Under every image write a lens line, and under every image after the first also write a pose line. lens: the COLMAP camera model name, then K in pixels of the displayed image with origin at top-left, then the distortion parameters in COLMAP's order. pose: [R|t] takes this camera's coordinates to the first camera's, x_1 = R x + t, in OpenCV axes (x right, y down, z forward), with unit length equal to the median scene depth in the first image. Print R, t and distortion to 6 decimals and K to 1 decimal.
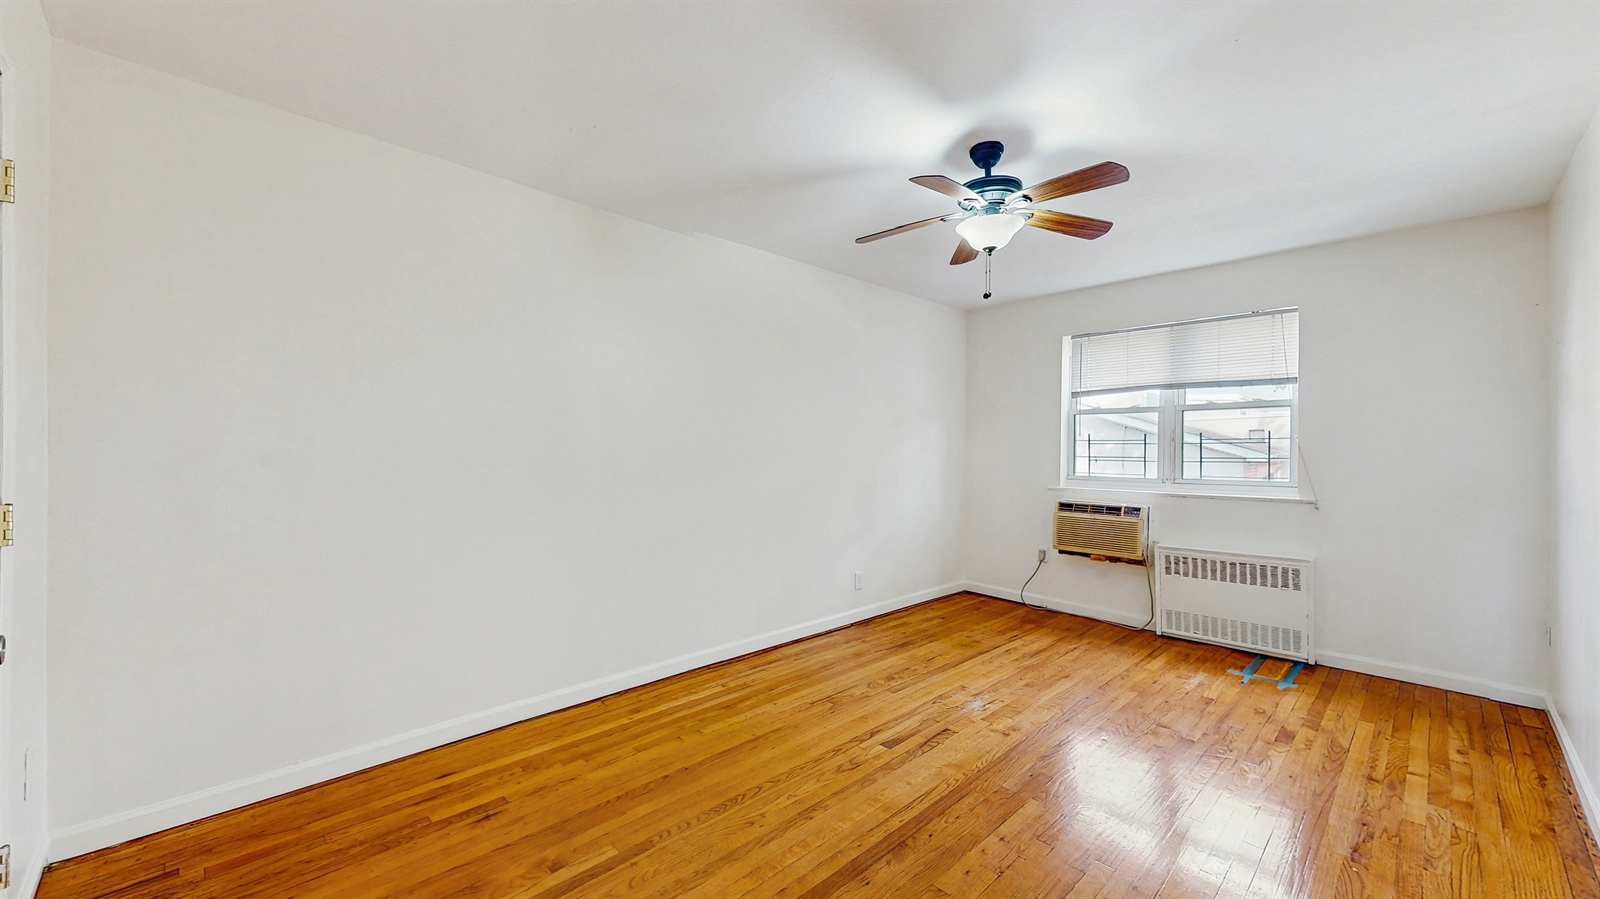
lens RADIAL K [[599.9, 0, 800.5], [0, 599.9, 441.5], [0, 0, 1]] dist [0.000924, 0.000097]
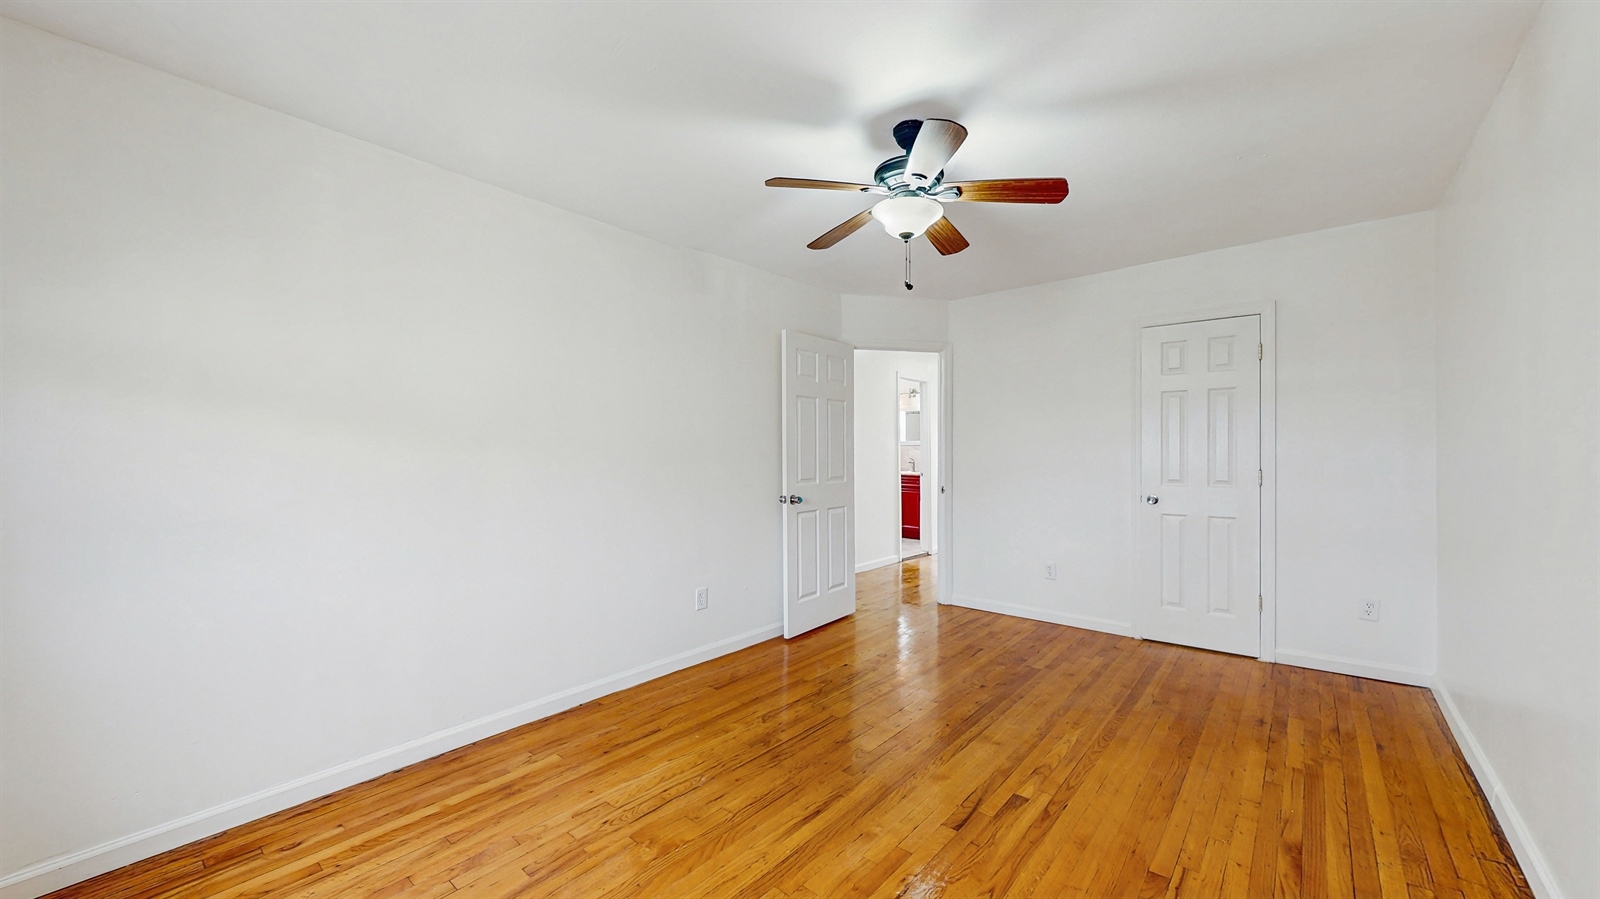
lens RADIAL K [[599.9, 0, 800.5], [0, 599.9, 441.5], [0, 0, 1]] dist [0.000924, 0.000097]
pose [[-0.993931, -0.017342, -0.108628, 0.563529], [-0.017605, 0.999844, 0.001458, -0.001044], [0.108586, 0.003361, -0.994081, 1.836722]]
